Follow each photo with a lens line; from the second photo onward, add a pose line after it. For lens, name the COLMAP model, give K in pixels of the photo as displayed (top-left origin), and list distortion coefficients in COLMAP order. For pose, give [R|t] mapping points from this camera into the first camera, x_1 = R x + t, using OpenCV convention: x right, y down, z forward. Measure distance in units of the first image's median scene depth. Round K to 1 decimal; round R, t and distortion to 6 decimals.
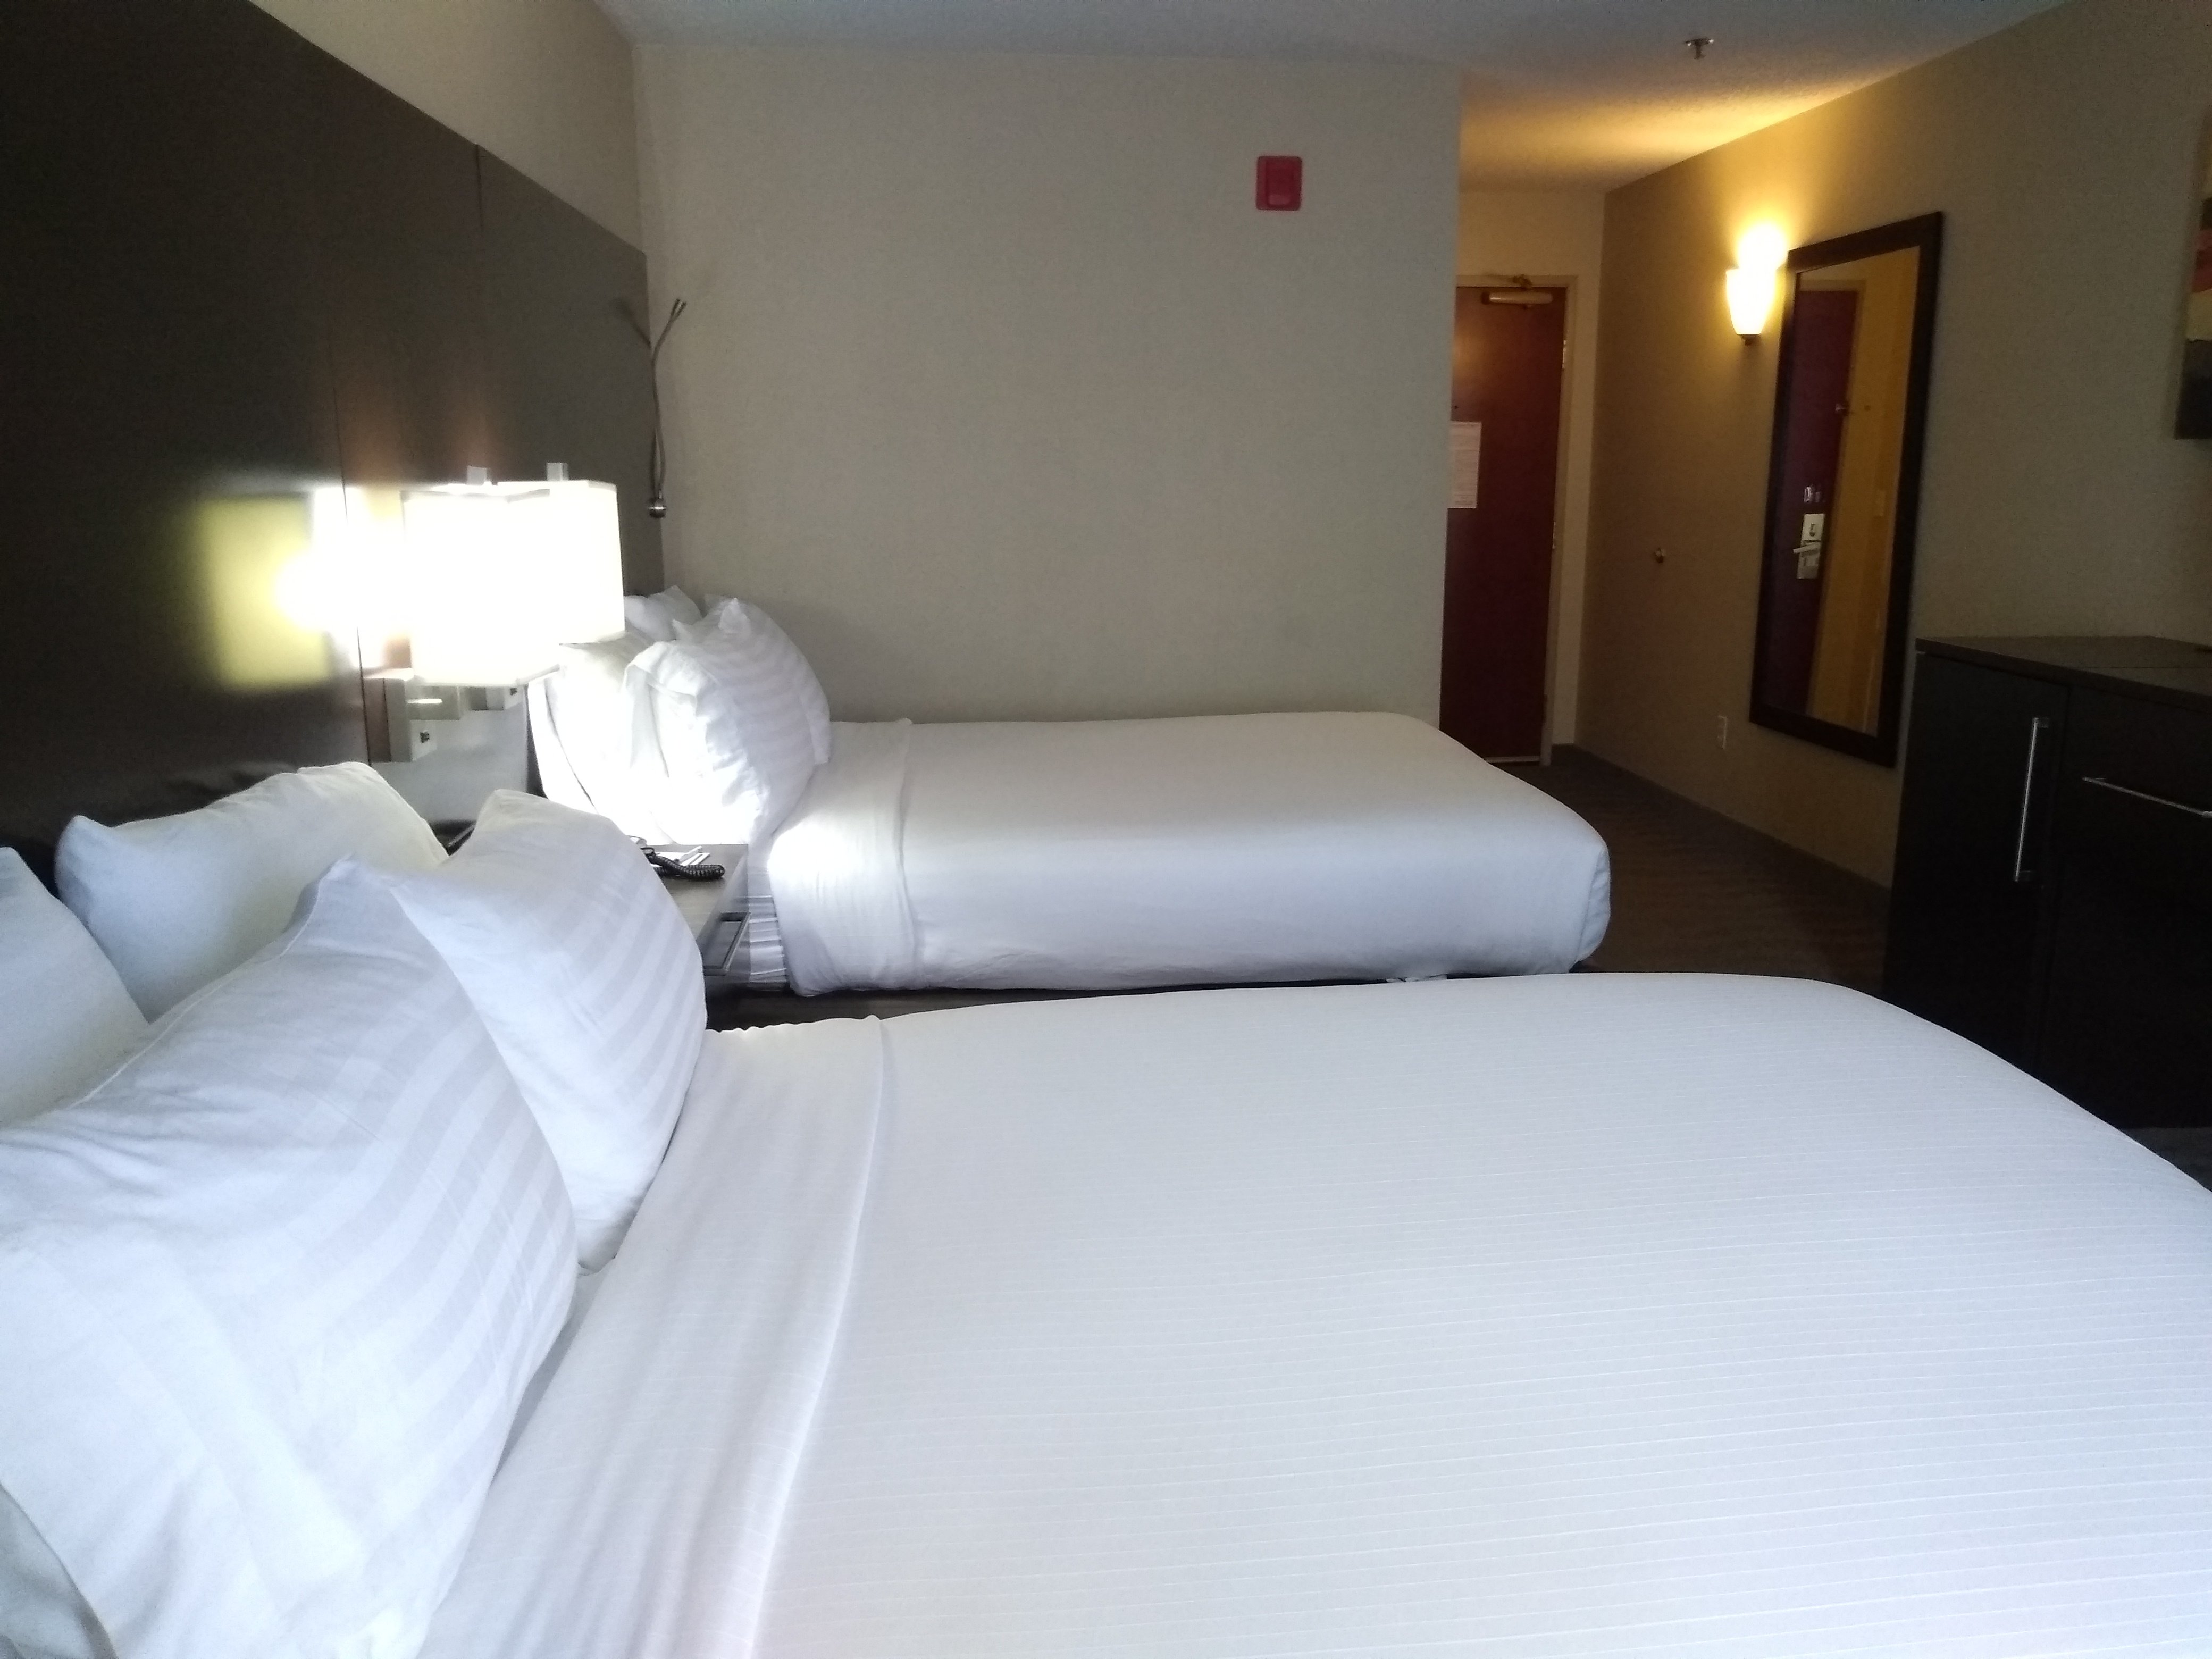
lens RADIAL K [[1734.7, 0, 1105.1], [0, 1734.7, 825.7], [0, 0, 1]] dist [-0.000481, -0.006003]
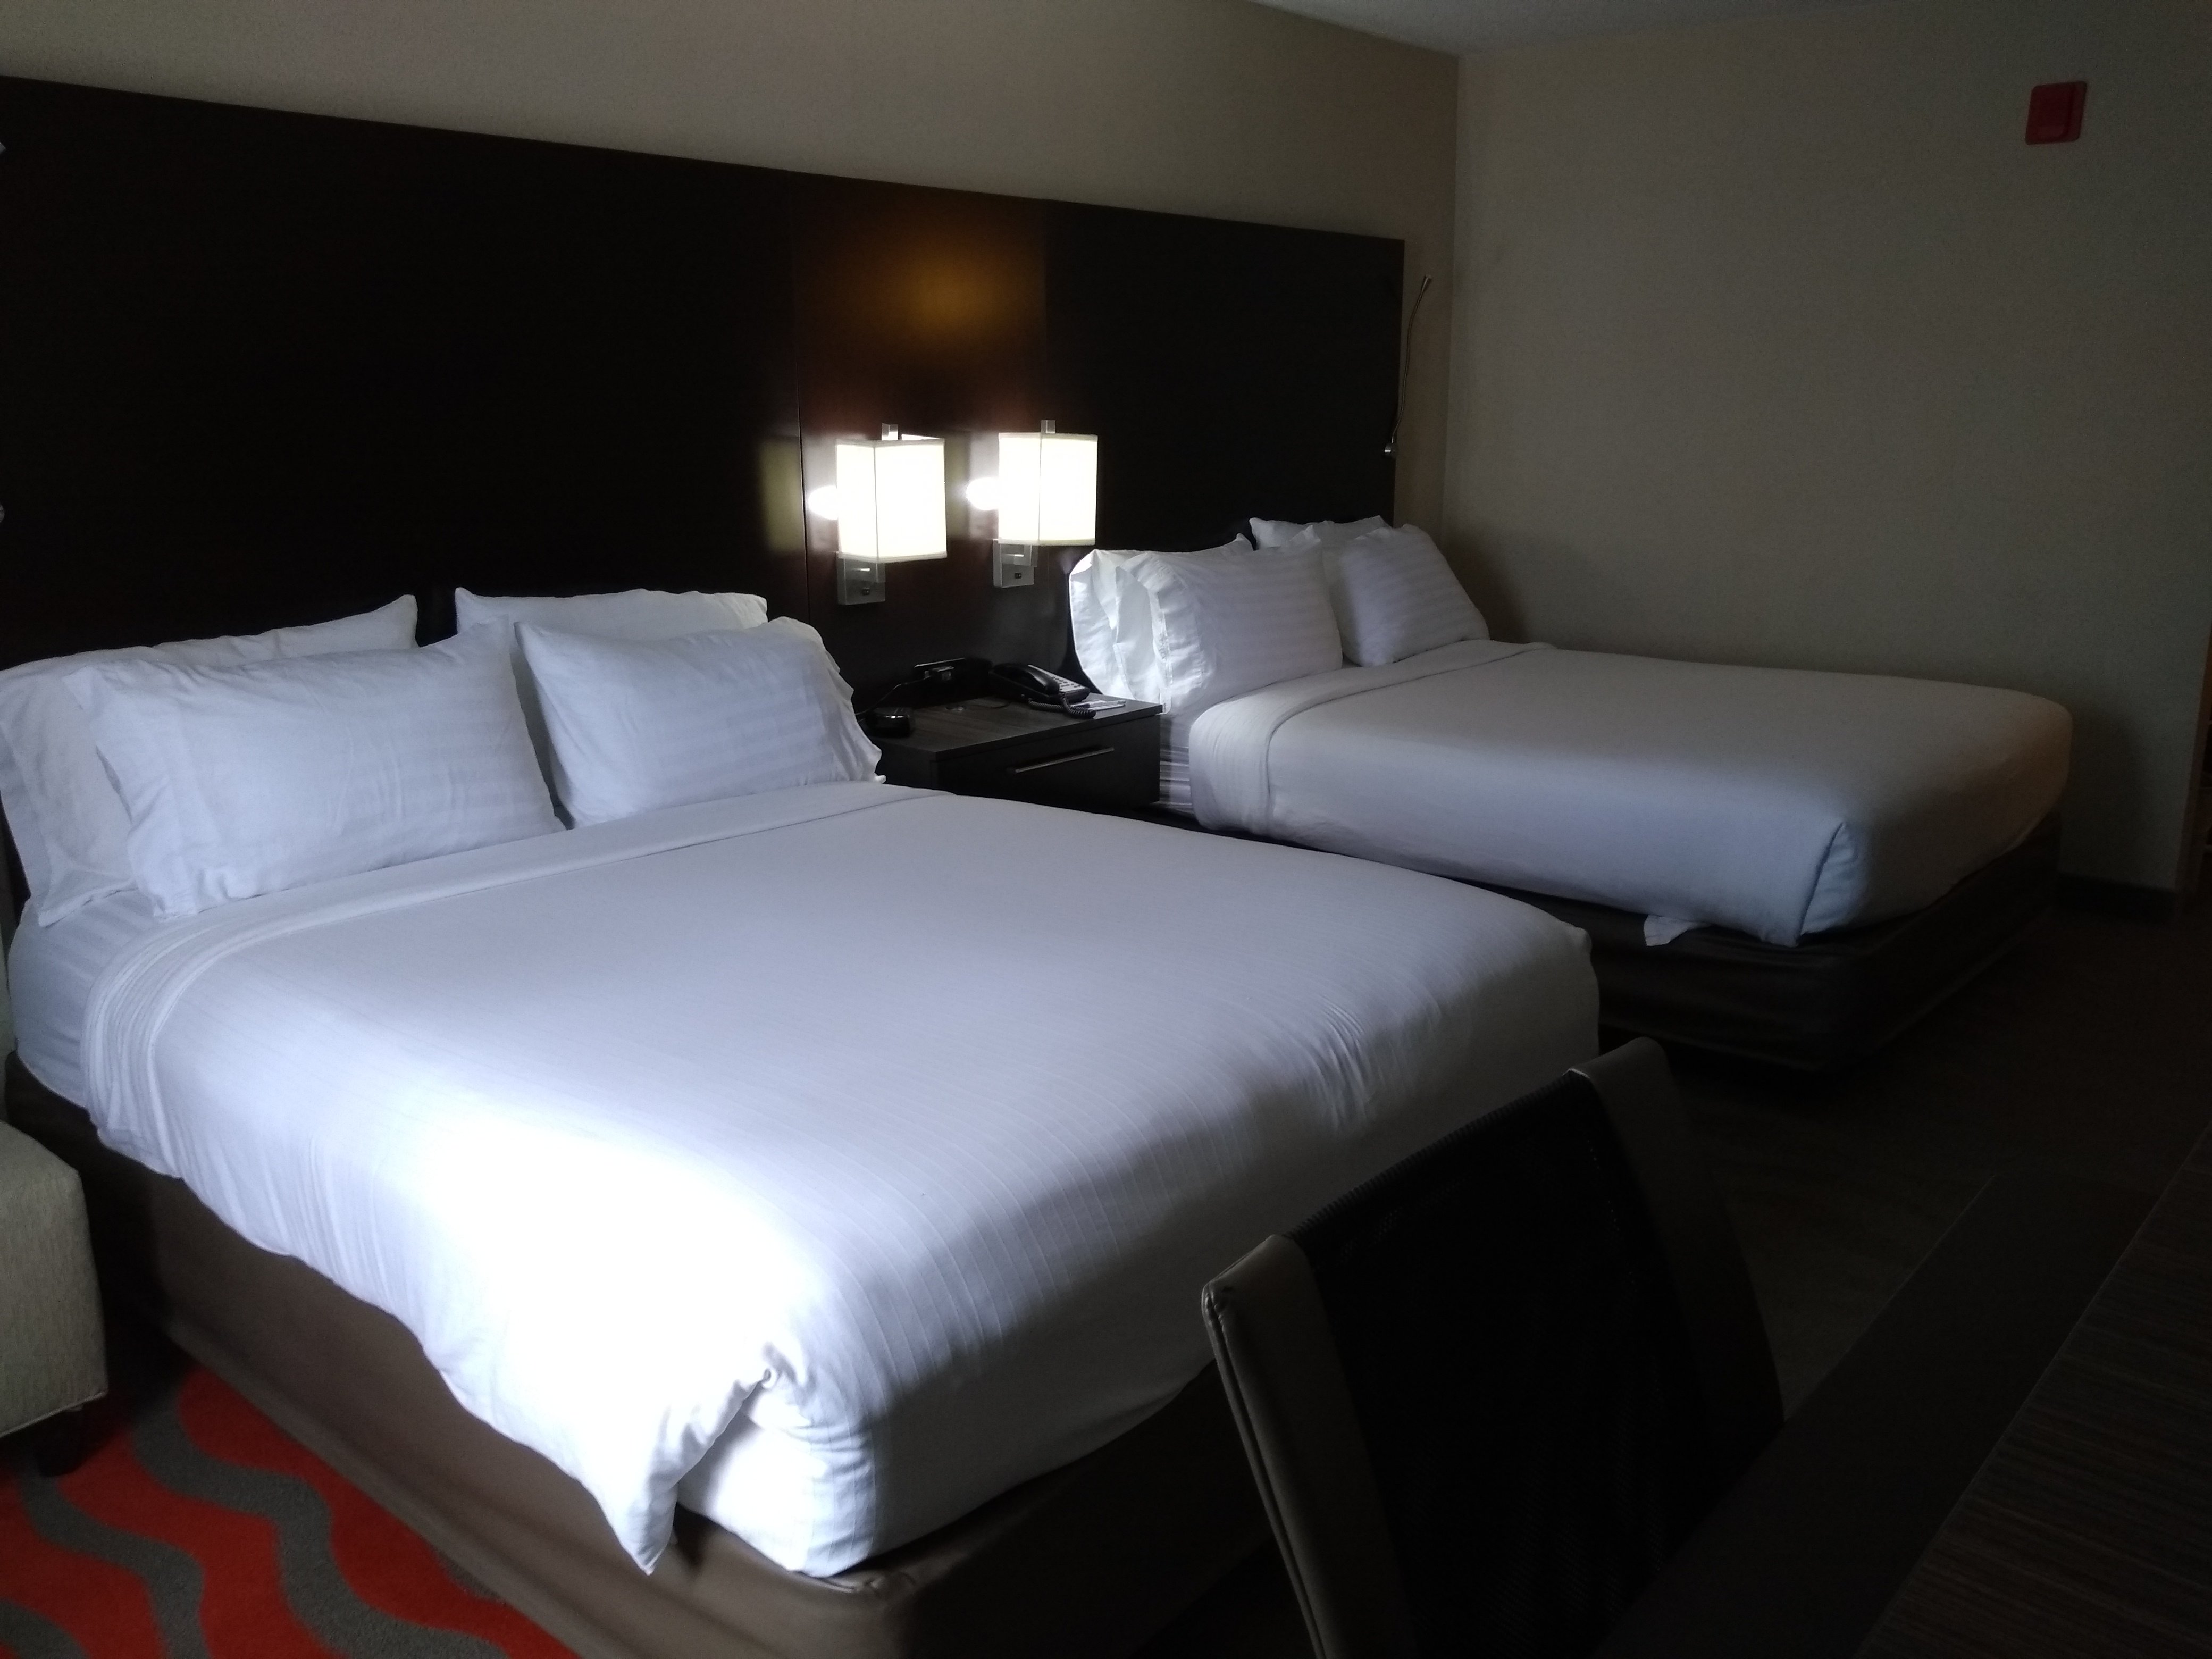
lens RADIAL K [[1734.7, 0, 1106.8], [0, 1734.7, 832.3], [0, 0, 1]] dist [-0.000481, -0.006003]
pose [[0.692231, 0.178024, -0.699374, 0.705187], [-0.148997, 0.983473, 0.102865, -0.023350], [0.706127, 0.032998, 0.707315, 0.013983]]
